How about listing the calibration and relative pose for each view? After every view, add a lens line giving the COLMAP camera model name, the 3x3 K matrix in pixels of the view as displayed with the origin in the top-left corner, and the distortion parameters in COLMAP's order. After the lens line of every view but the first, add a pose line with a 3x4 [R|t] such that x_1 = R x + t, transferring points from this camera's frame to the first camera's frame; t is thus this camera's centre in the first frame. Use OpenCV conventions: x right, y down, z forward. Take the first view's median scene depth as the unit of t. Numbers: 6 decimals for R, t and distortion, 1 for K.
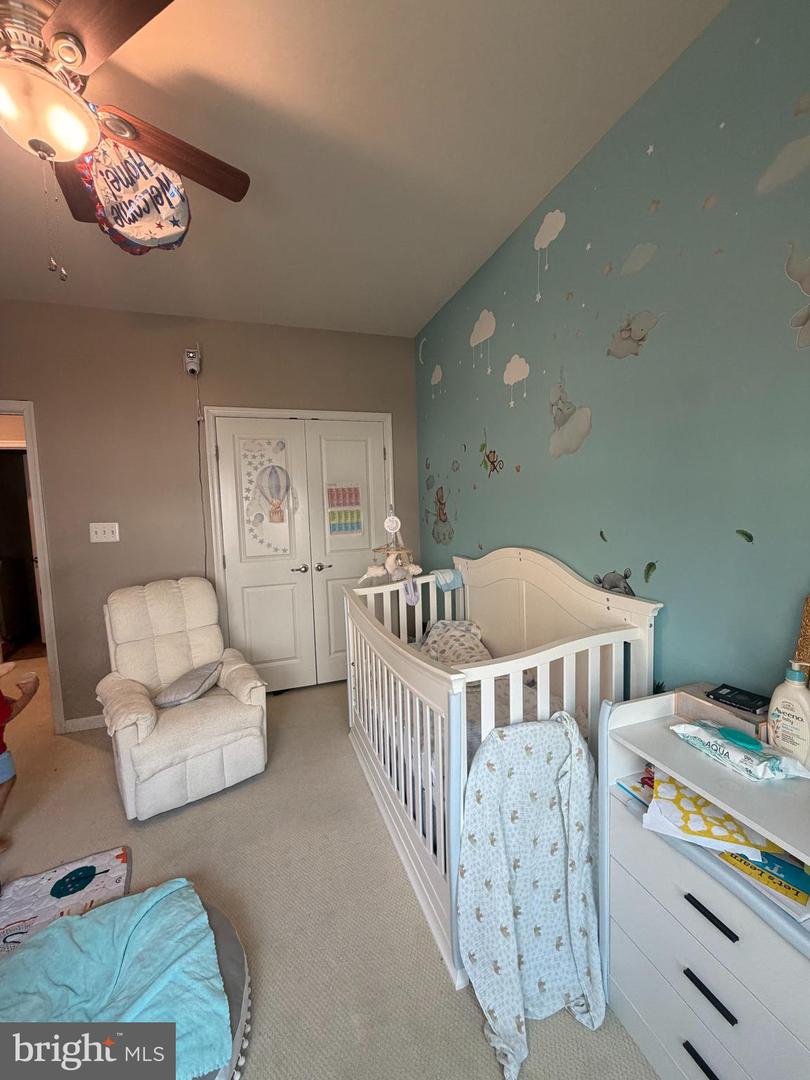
lens RADIAL K [[434.8, 0, 402.7], [0, 434.8, 535.3], [0, 0, 1]] dist [-0.000504, 0.000471]
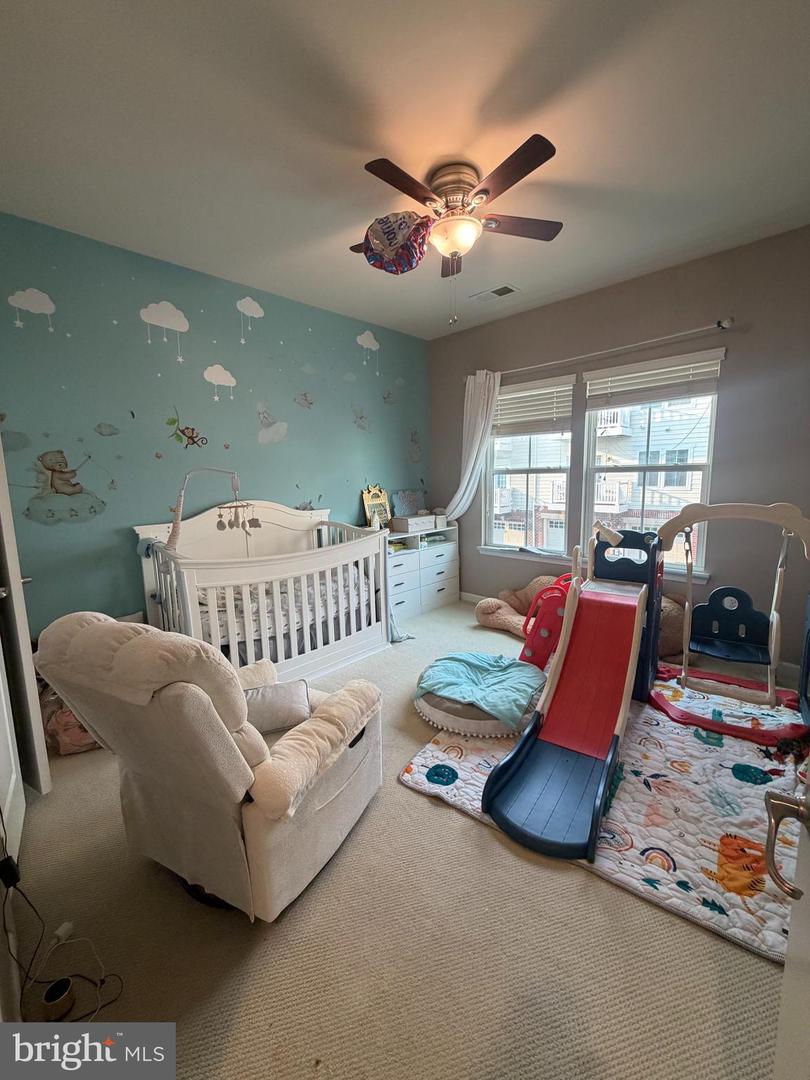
lens RADIAL K [[434.8, 0, 402.2], [0, 434.8, 539.1], [0, 0, 1]] dist [-0.000504, 0.000471]
pose [[-0.440008, -0.090182, 0.893454, -1.373866], [0.103706, 0.983184, 0.150312, -0.009780], [-0.891986, 0.158795, -0.423257, 1.207159]]
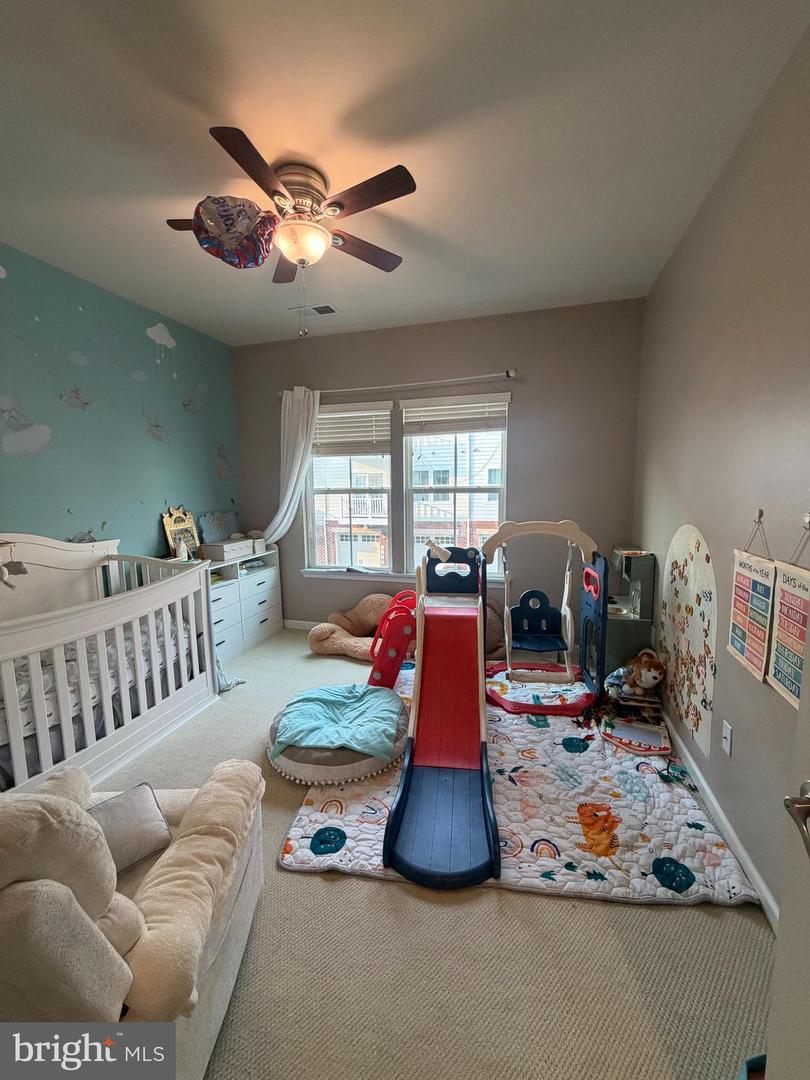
lens RADIAL K [[434.8, 0, 407.5], [0, 434.8, 538.3], [0, 0, 1]] dist [-0.000504, 0.000471]
pose [[-0.814350, -0.027125, 0.579740, -1.204775], [0.083278, 0.983109, 0.162976, -0.047383], [-0.574369, 0.180999, -0.798336, 1.284702]]
